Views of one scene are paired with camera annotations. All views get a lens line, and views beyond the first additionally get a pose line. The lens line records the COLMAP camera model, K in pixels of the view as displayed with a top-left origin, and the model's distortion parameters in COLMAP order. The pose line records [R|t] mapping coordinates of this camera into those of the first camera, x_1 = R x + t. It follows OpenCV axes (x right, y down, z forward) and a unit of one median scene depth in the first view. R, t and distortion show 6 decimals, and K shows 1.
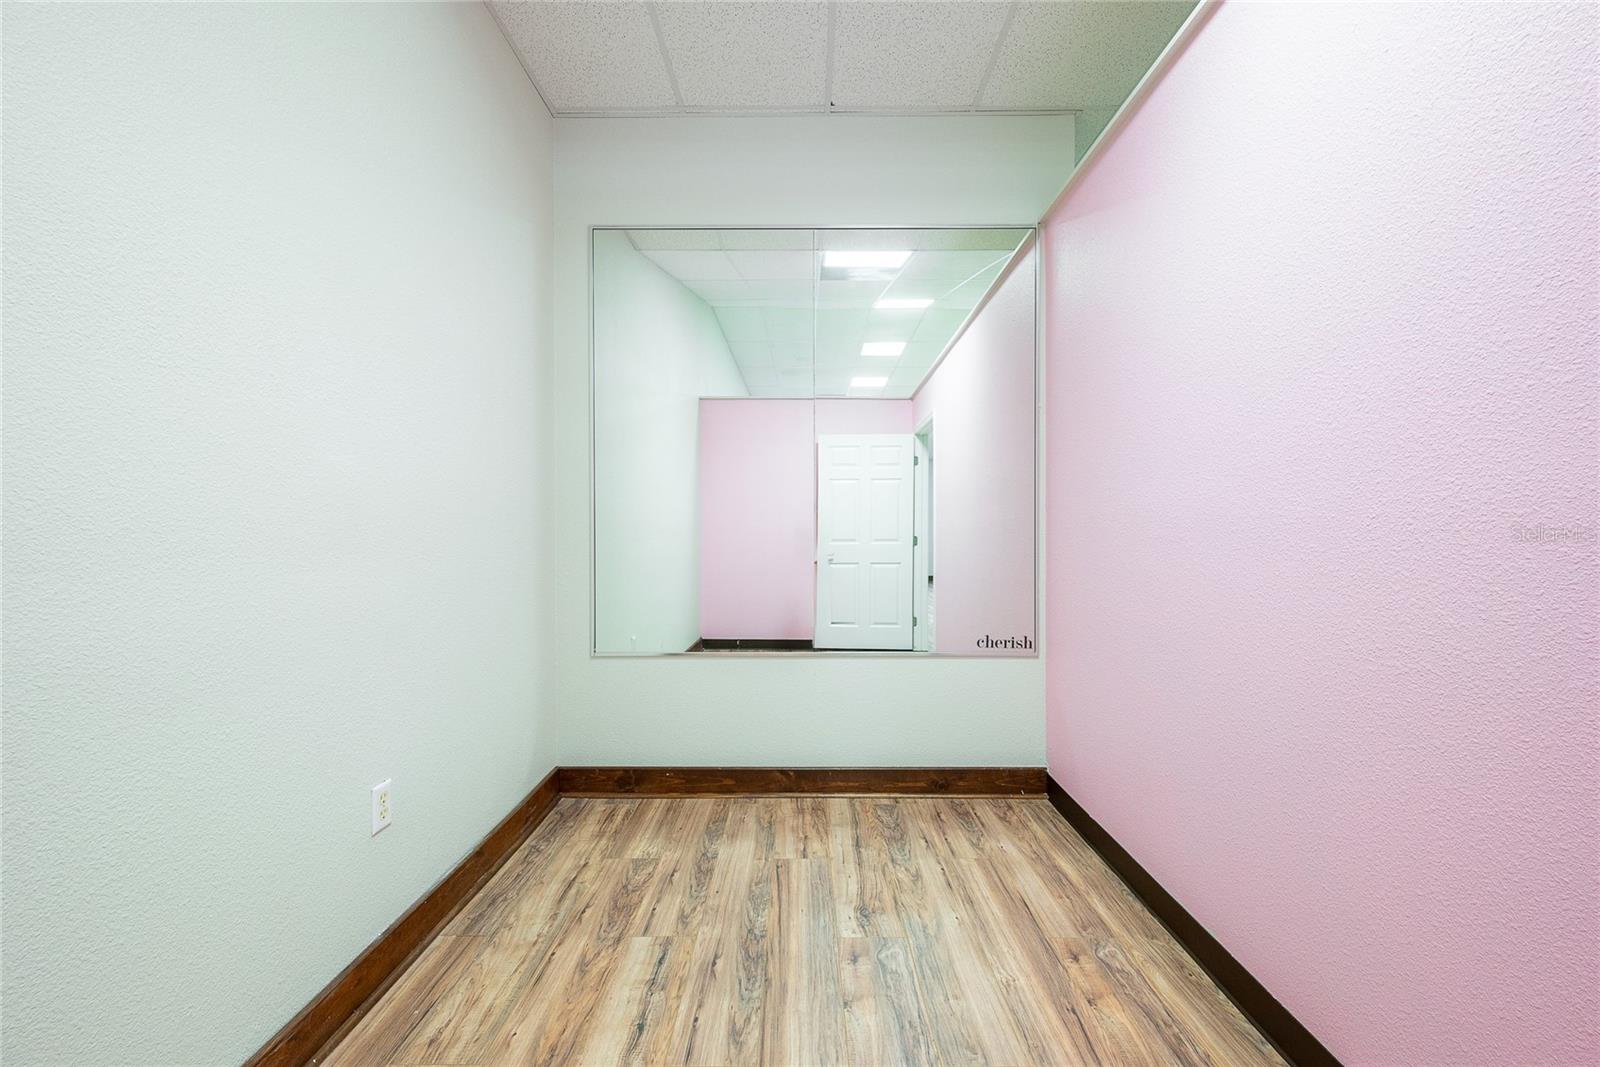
lens RADIAL K [[631.5, 0, 802.6], [0, 631.5, 536.2], [0, 0, 1]] dist [-0.001449, -0.000426]
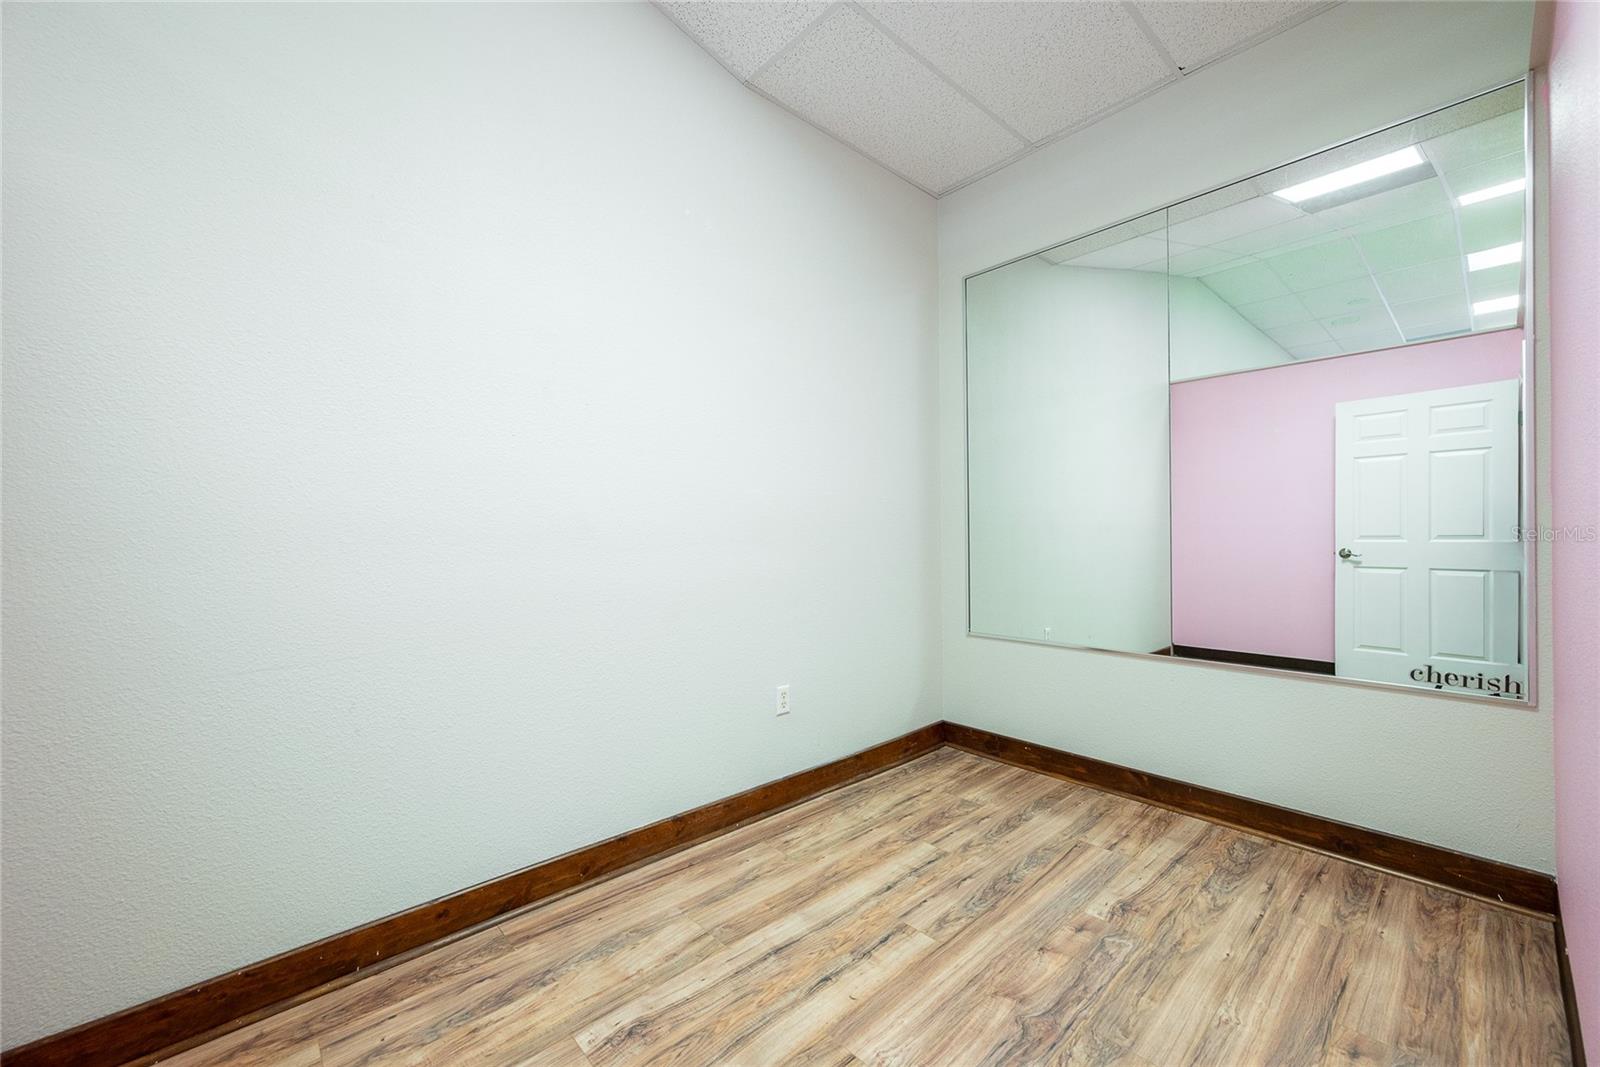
lens RADIAL K [[631.5, 0, 802.6], [0, 631.5, 536.2], [0, 0, 1]] dist [-0.001449, -0.000426]
pose [[0.671085, -0.003708, -0.741372, 0.415802], [0.005731, 0.999984, 0.000187, 0.000754], [0.741359, -0.004374, 0.671095, -0.046596]]
